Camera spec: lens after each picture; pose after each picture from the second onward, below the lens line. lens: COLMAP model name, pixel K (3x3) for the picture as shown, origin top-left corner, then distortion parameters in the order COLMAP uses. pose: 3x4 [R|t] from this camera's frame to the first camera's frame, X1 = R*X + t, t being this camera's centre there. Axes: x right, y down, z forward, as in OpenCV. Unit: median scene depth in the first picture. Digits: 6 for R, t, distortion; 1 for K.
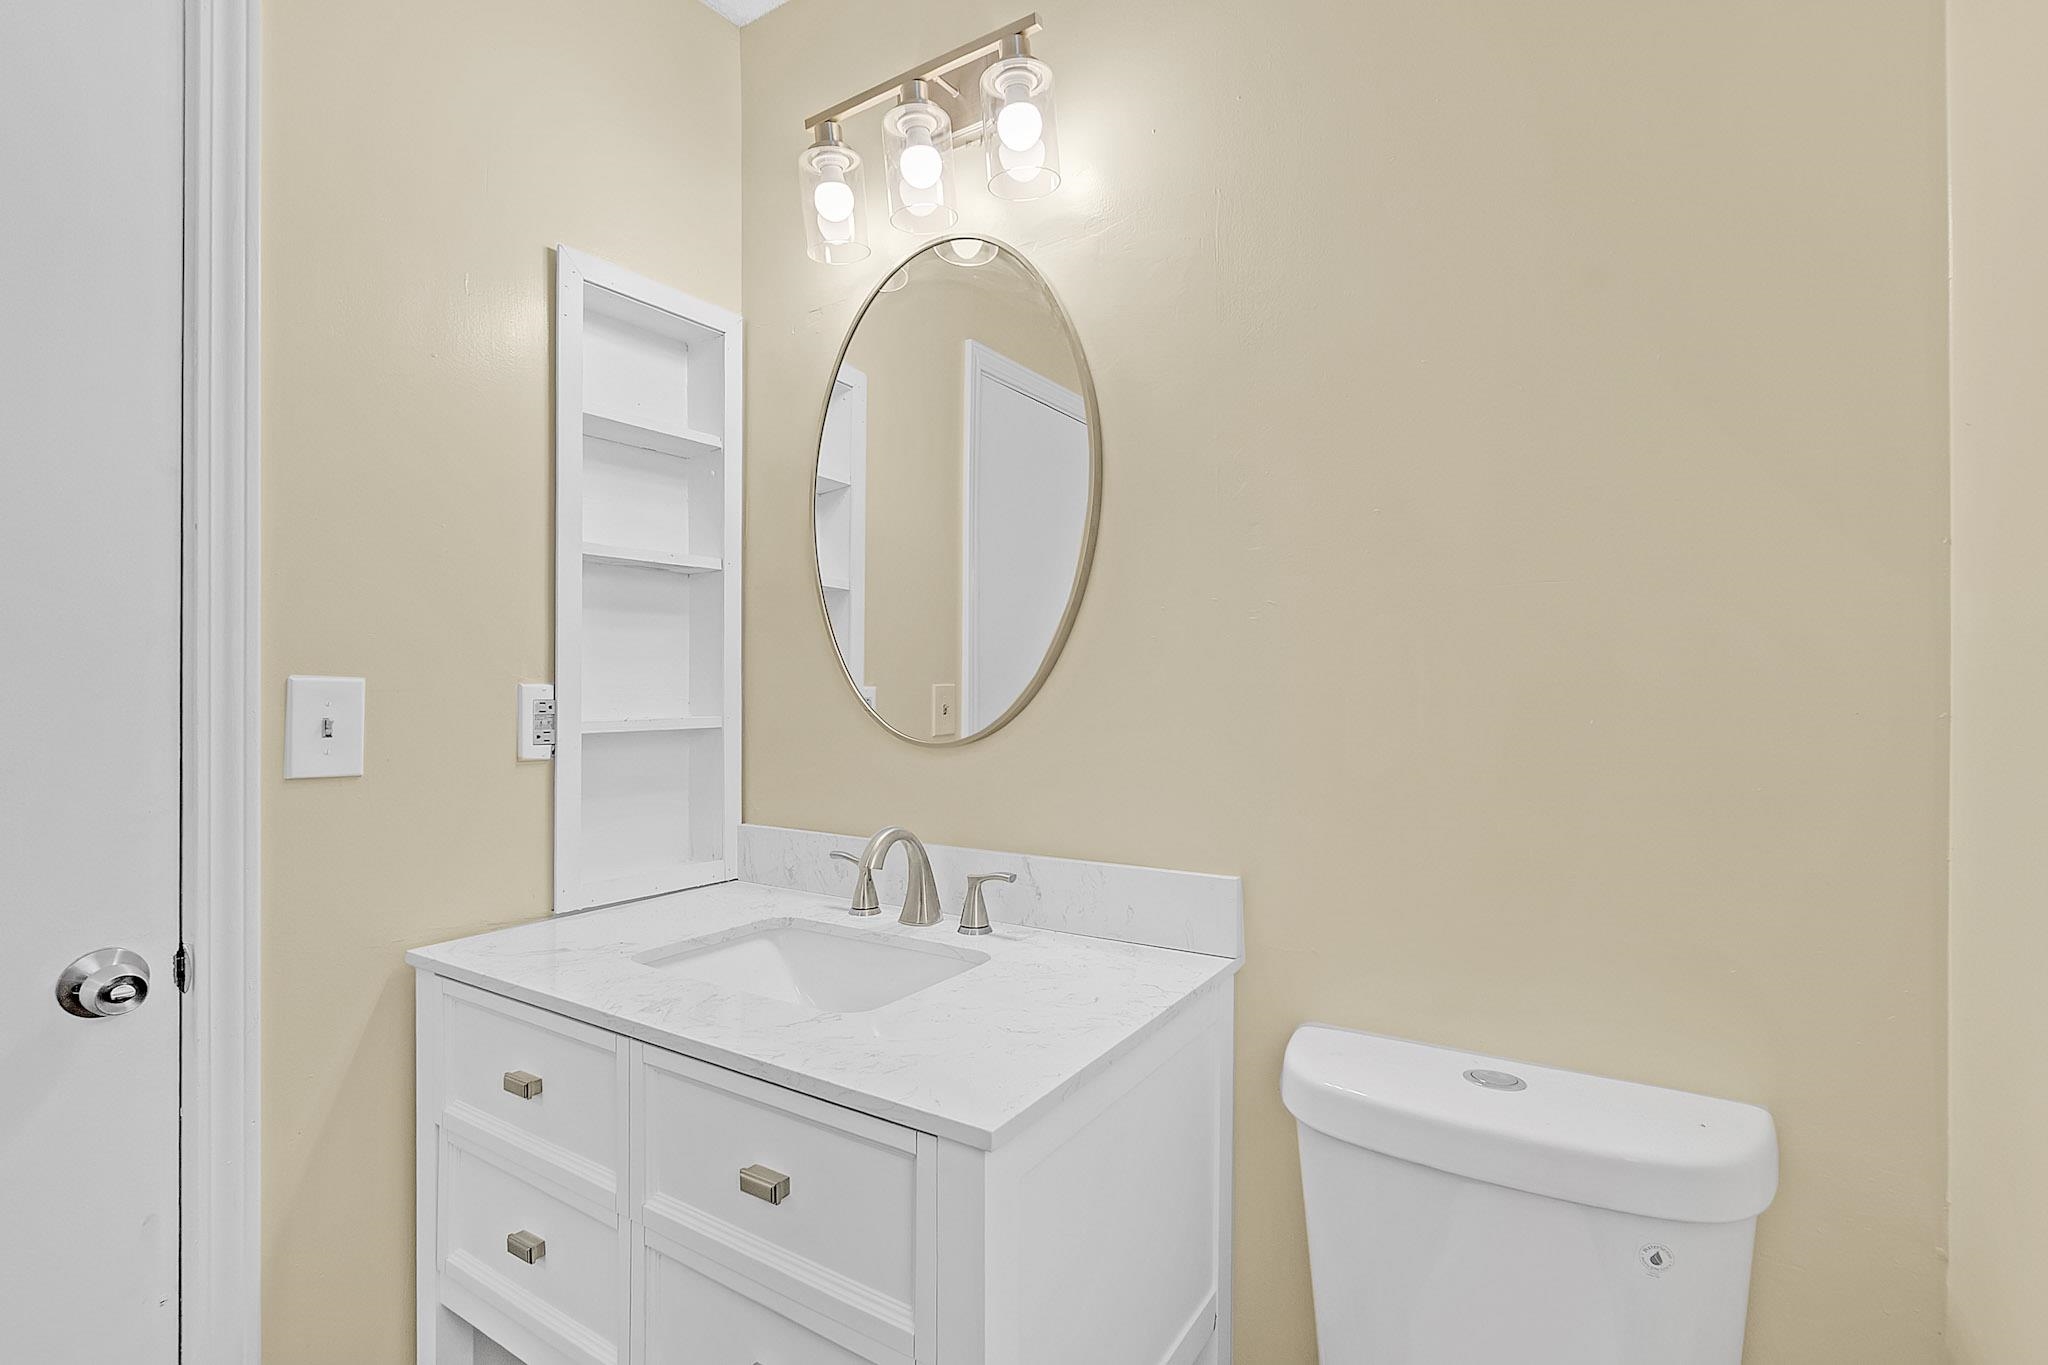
lens RADIAL K [[928.2, 0, 999.2], [0, 928.2, 681.0], [0, 0, 1]] dist [-0.003111, -0.000168]
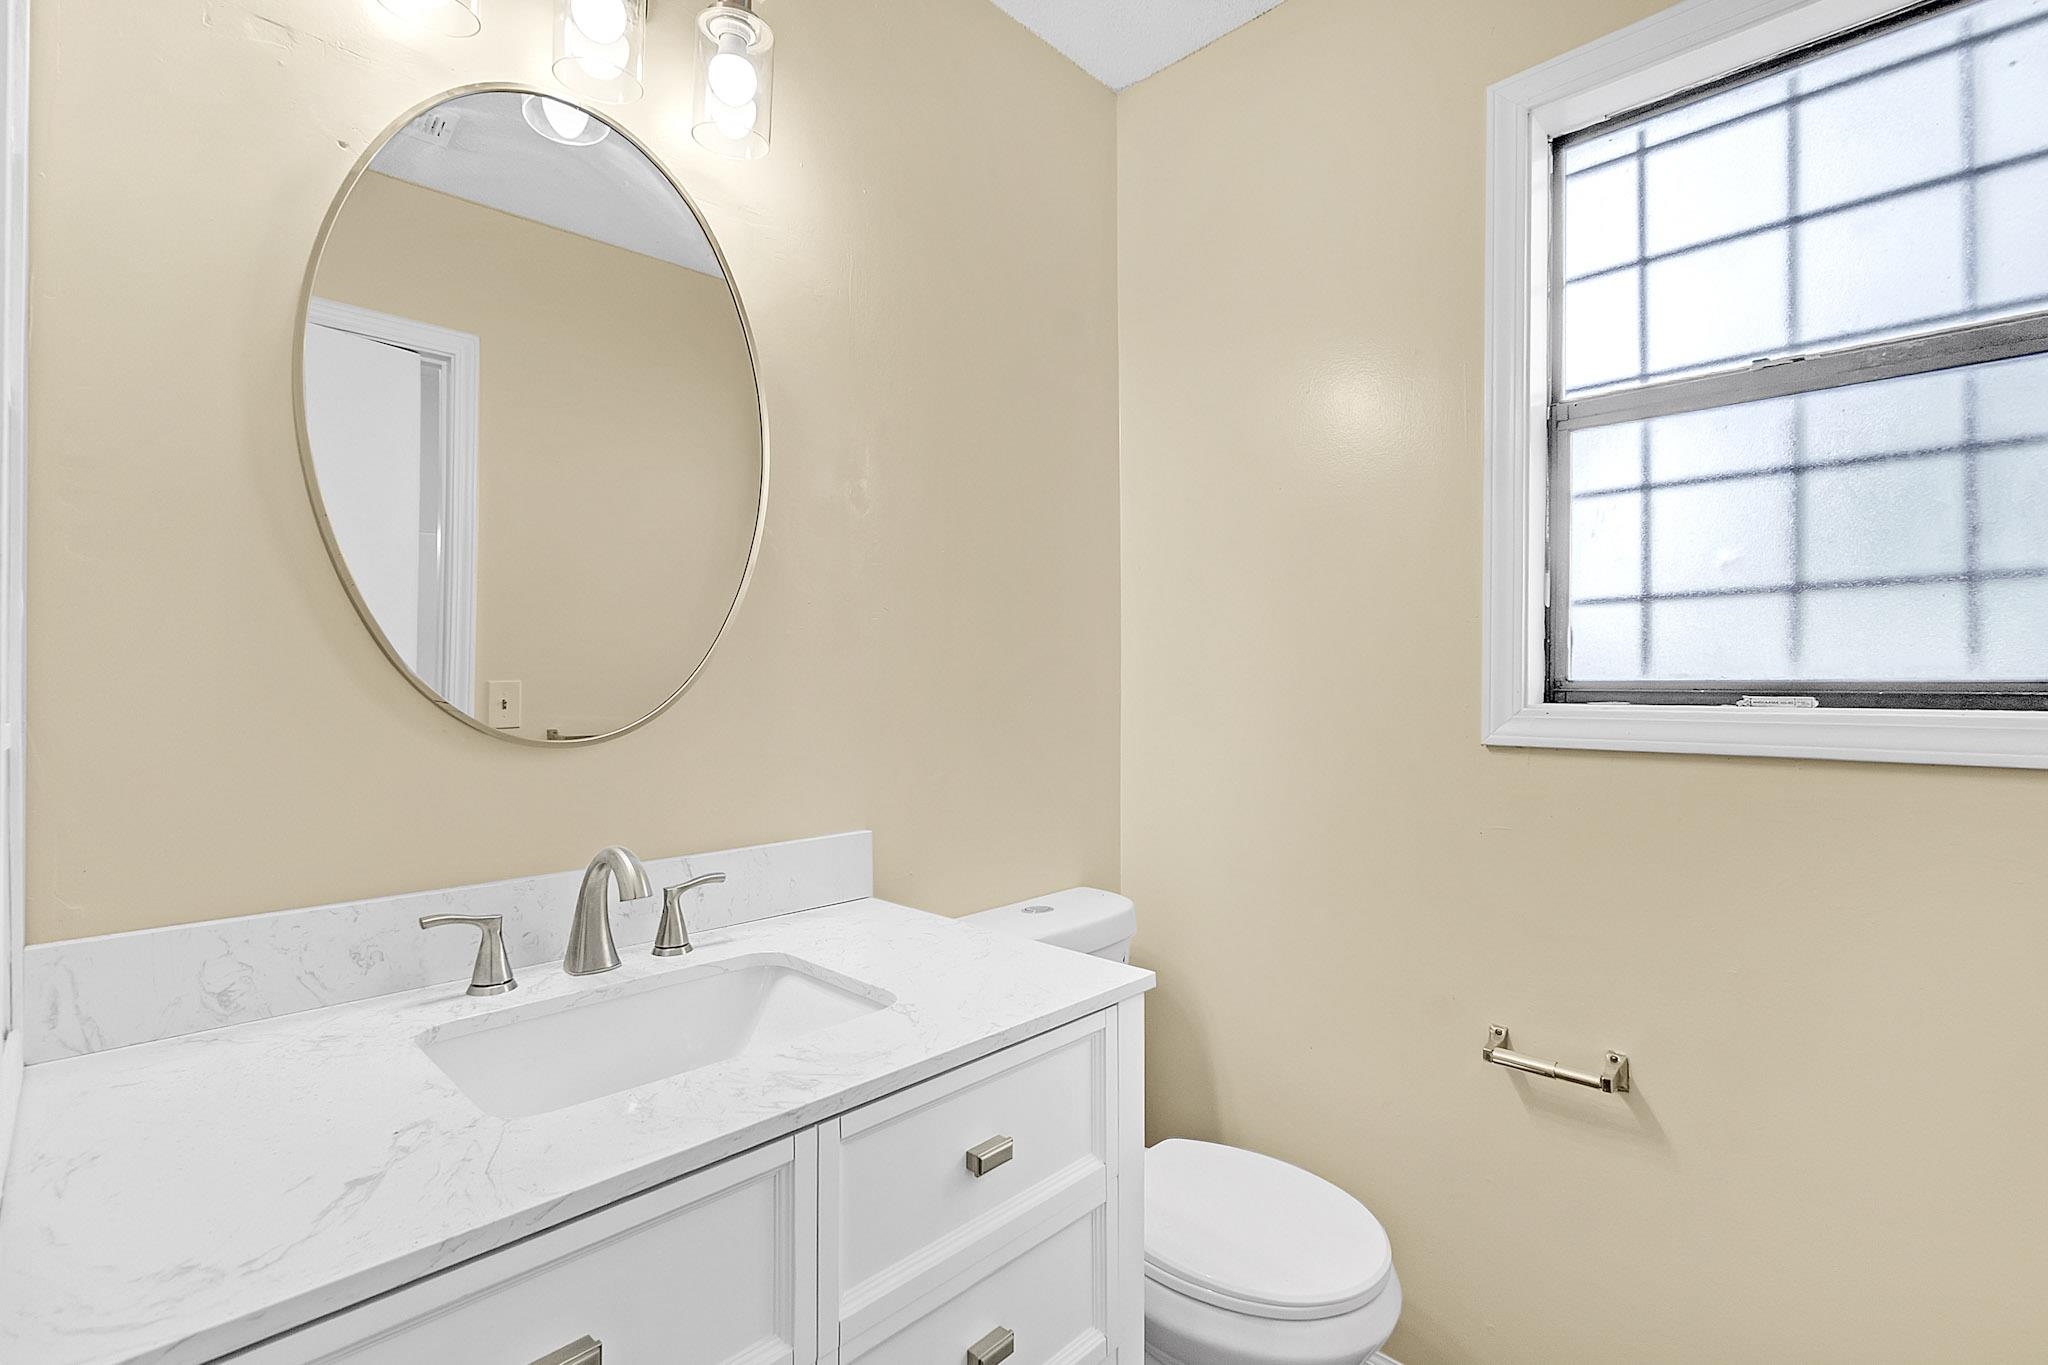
lens RADIAL K [[928.2, 0, 999.2], [0, 928.2, 681.0], [0, 0, 1]] dist [-0.003111, -0.000168]
pose [[0.210227, 0.000216, 0.977653, -0.861015], [-0.014257, 0.999894, 0.002845, 0.002809], [-0.977549, -0.014537, 0.210208, 0.519682]]
